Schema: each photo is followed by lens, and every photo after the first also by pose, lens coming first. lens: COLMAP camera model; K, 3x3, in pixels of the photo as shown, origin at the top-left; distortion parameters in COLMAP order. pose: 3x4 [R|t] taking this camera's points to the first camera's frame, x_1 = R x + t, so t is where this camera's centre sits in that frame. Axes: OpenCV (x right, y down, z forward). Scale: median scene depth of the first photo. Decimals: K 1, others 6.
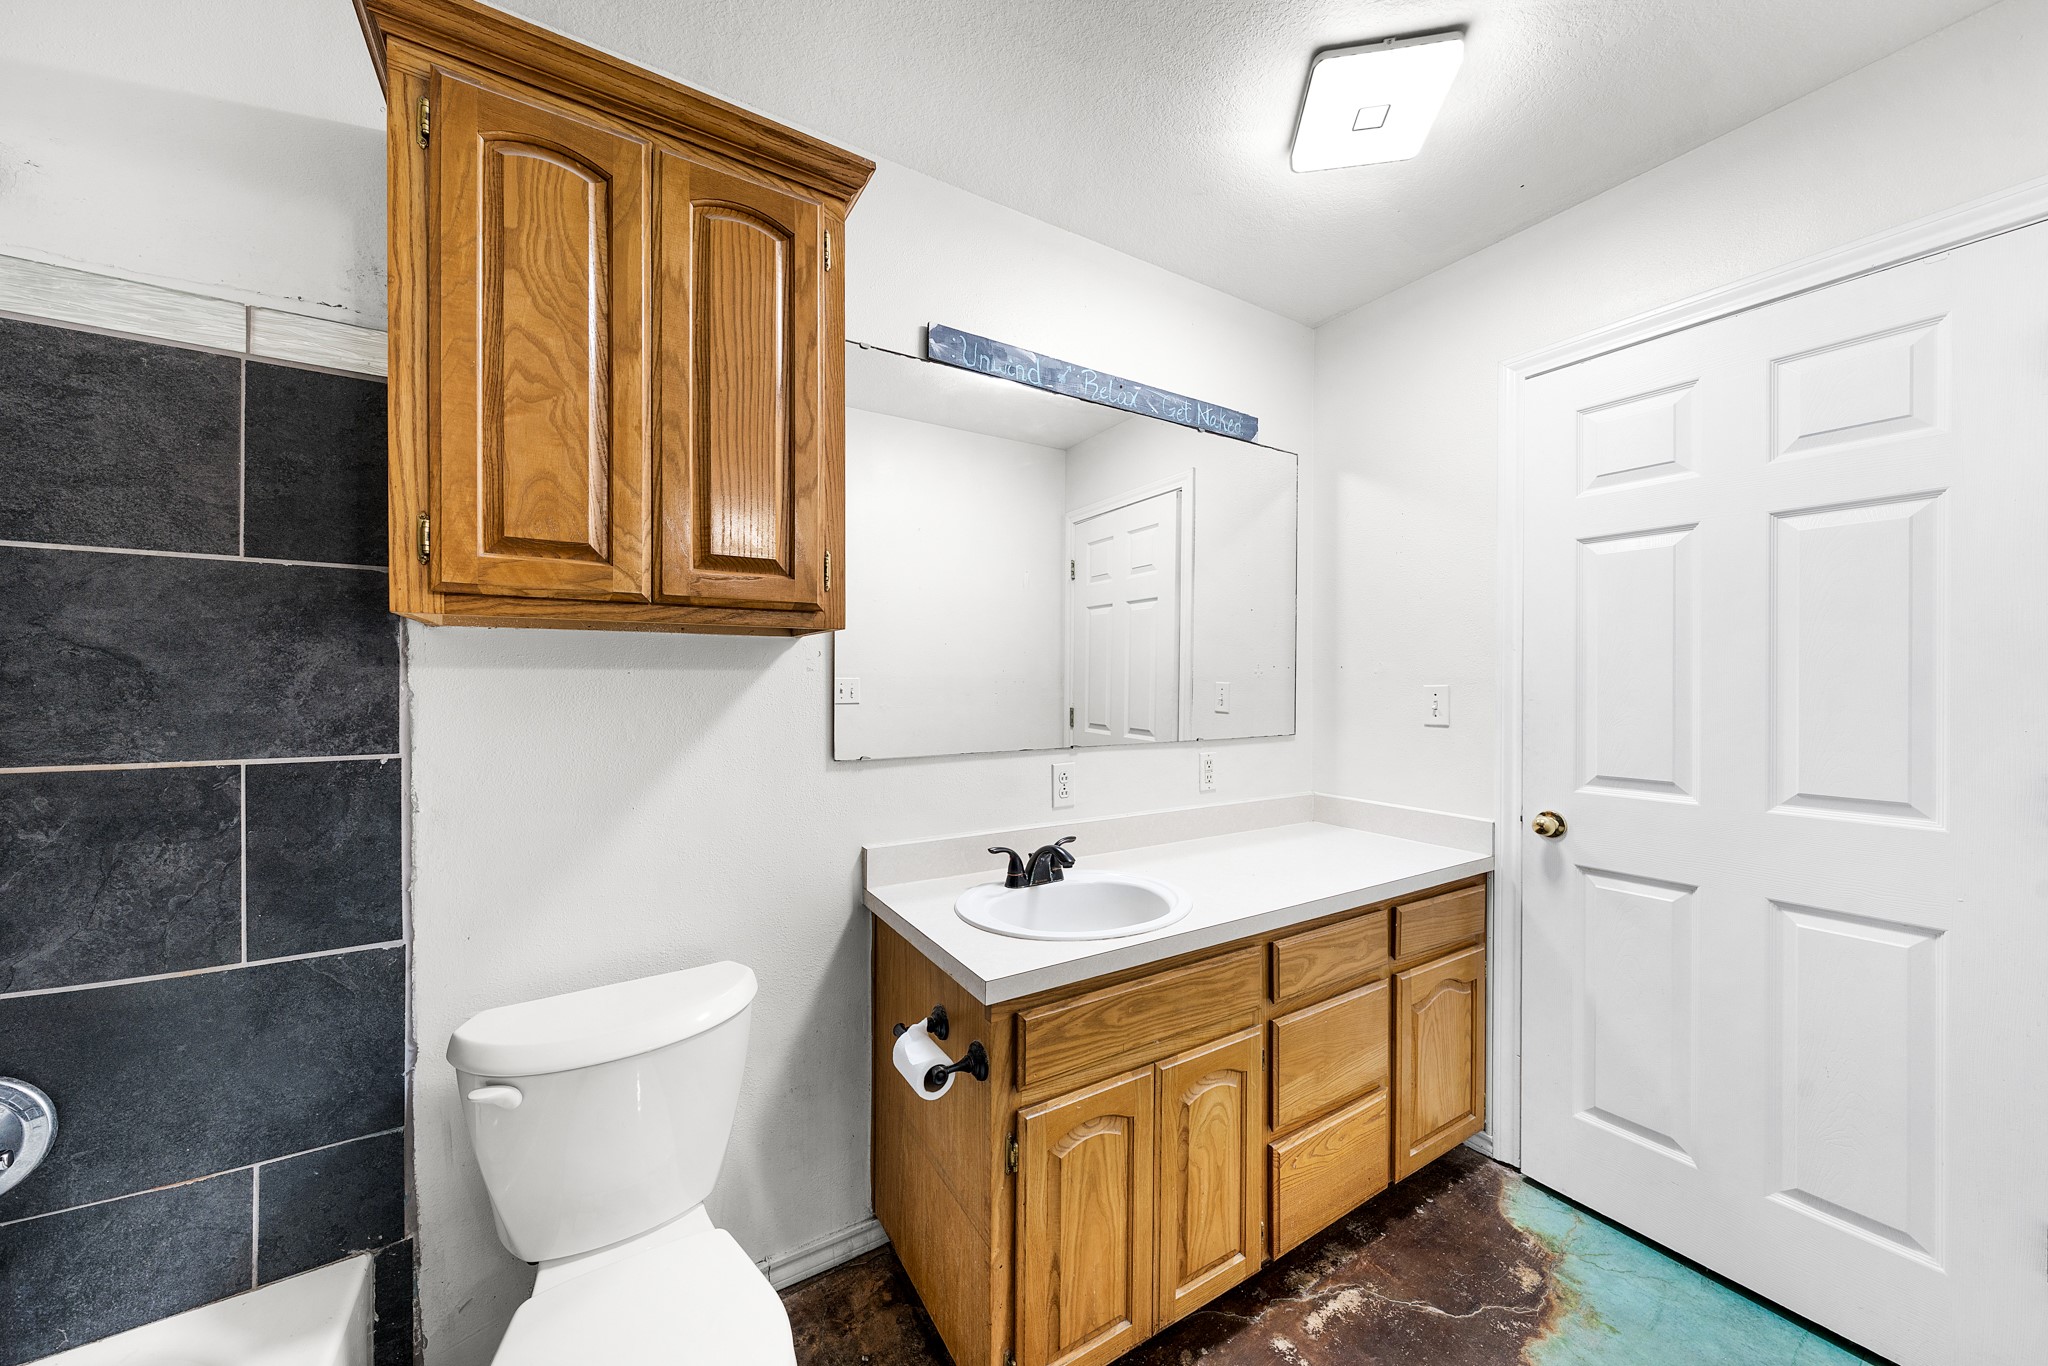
lens RADIAL K [[709.5, 0, 1008.5], [0, 709.5, 681.8], [0, 0, 1]] dist [-0.001725, -0.000053]
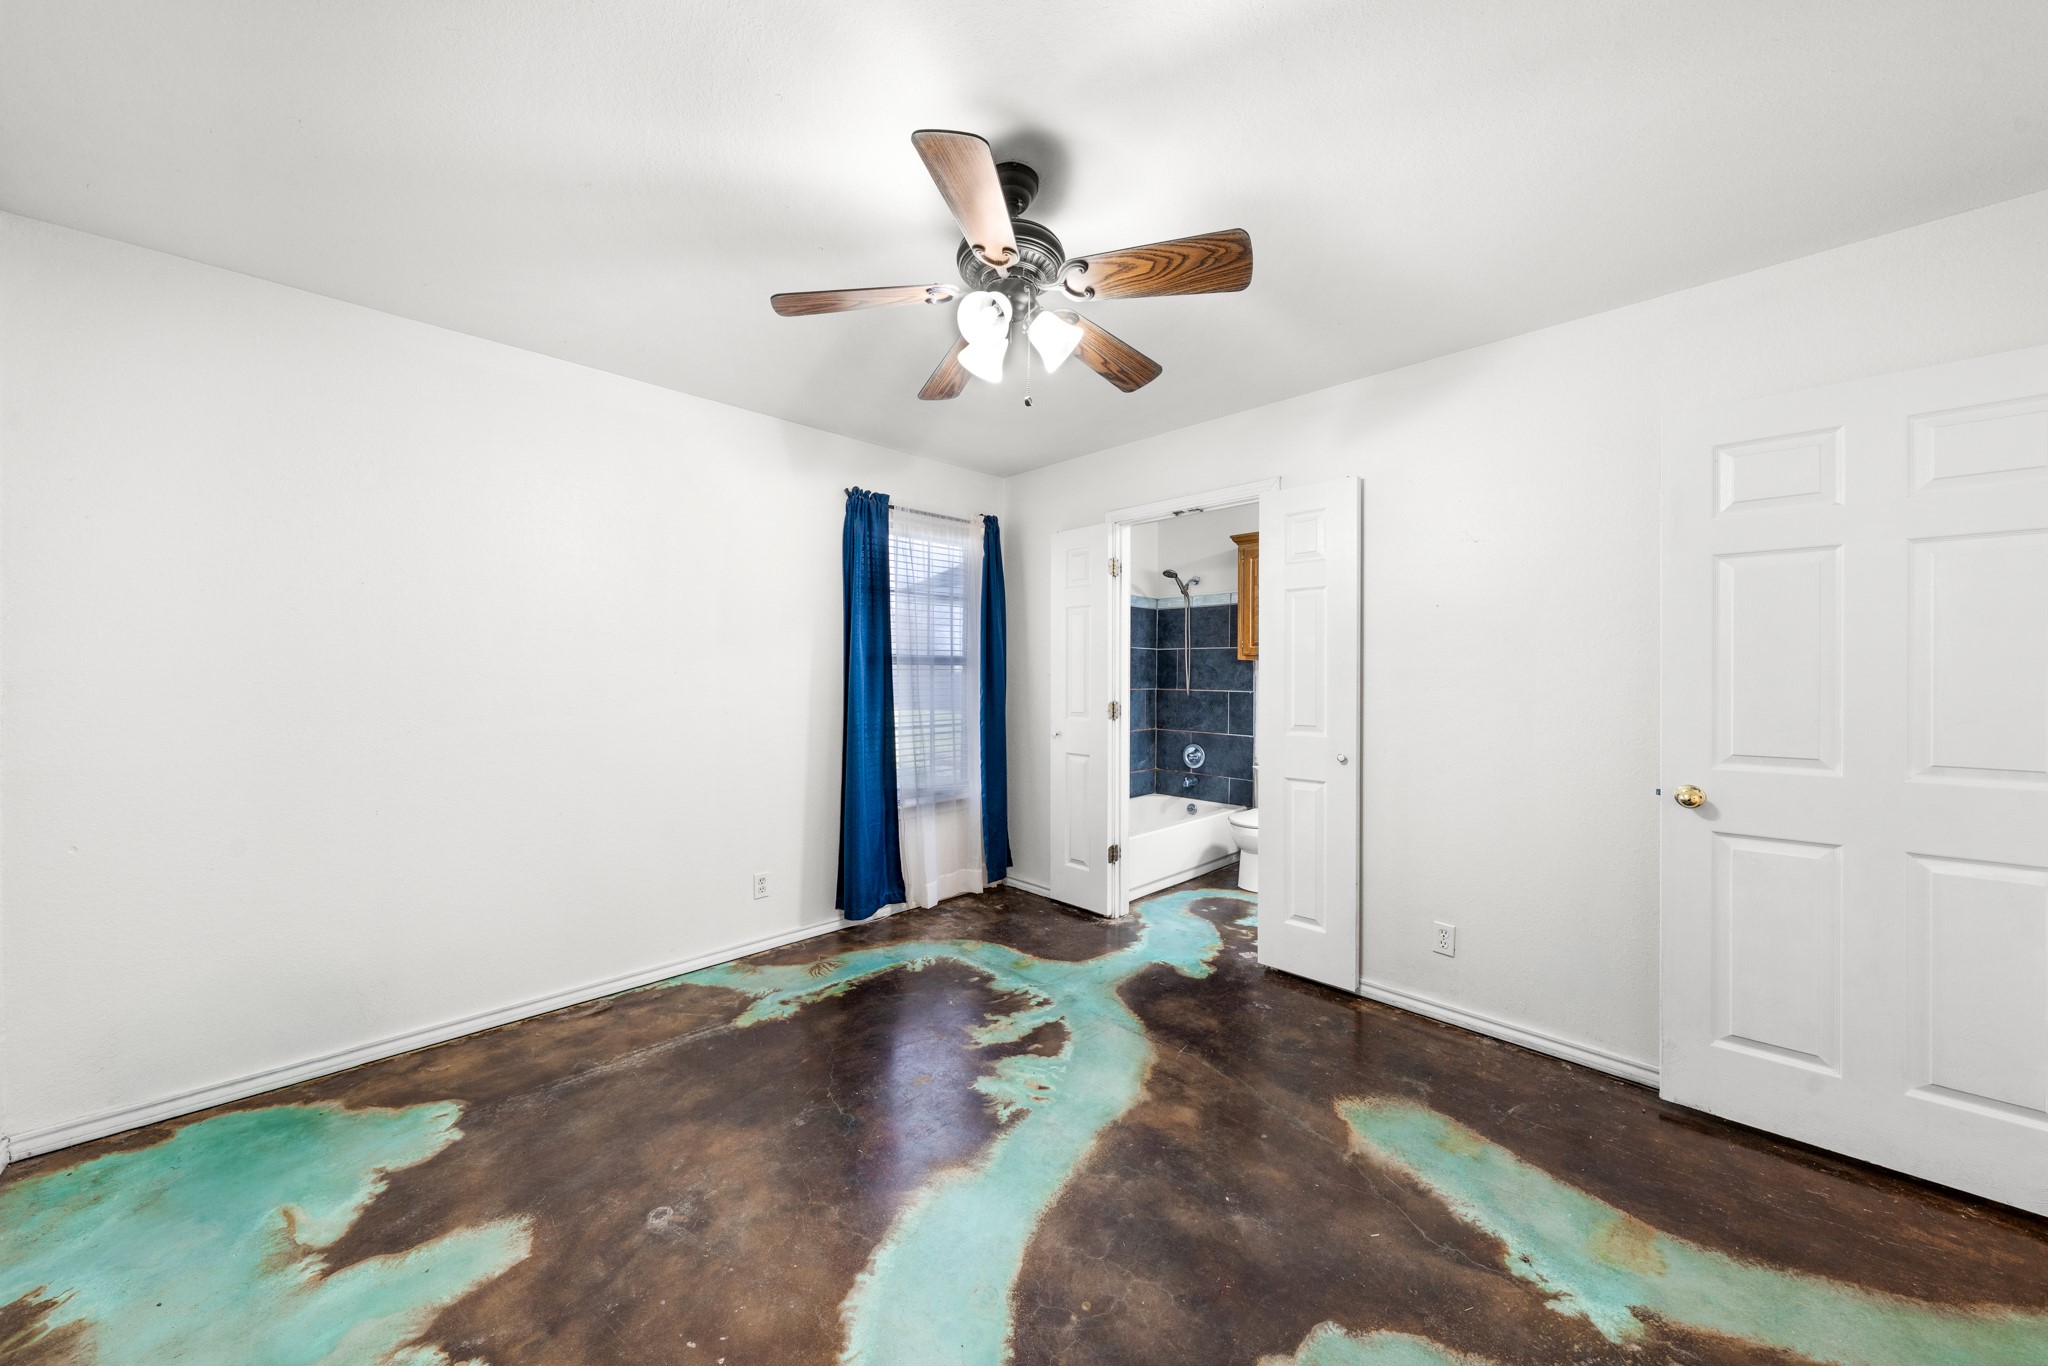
lens RADIAL K [[709.5, 0, 1008.5], [0, 709.5, 681.8], [0, 0, 1]] dist [-0.001725, -0.000053]
pose [[0.180393, 0.009456, -0.983549, 3.025929], [-0.008962, 0.999928, 0.007970, 0.025643], [0.983554, 0.007377, 0.180464, -1.183855]]
